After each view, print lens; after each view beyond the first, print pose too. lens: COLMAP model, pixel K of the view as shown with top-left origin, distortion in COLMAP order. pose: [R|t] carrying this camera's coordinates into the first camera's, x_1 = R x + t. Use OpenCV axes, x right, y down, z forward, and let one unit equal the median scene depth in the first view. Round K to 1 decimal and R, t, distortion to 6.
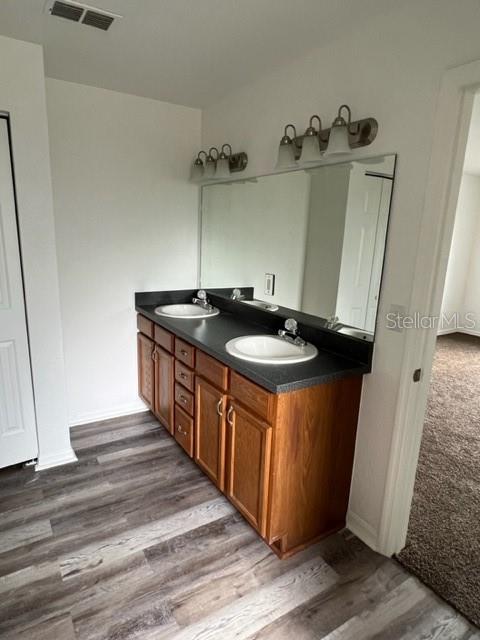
lens RADIAL K [[394.5, 0, 240.0], [0, 394.5, 320.0], [0, 0, 1]] dist [-0.000916, 0.001044]
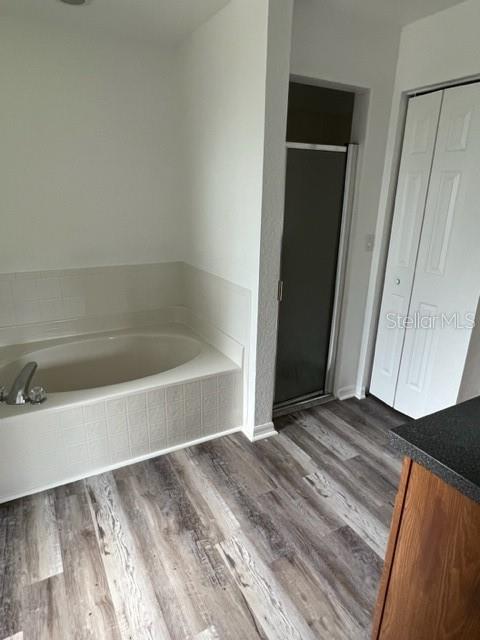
lens RADIAL K [[394.5, 0, 240.0], [0, 394.5, 320.0], [0, 0, 1]] dist [-0.000916, 0.001044]
pose [[-0.057386, 0.274768, -0.959797, 0.618492], [-0.241702, 0.928957, 0.280390, -0.112558], [0.968652, 0.248075, 0.013103, 0.643361]]
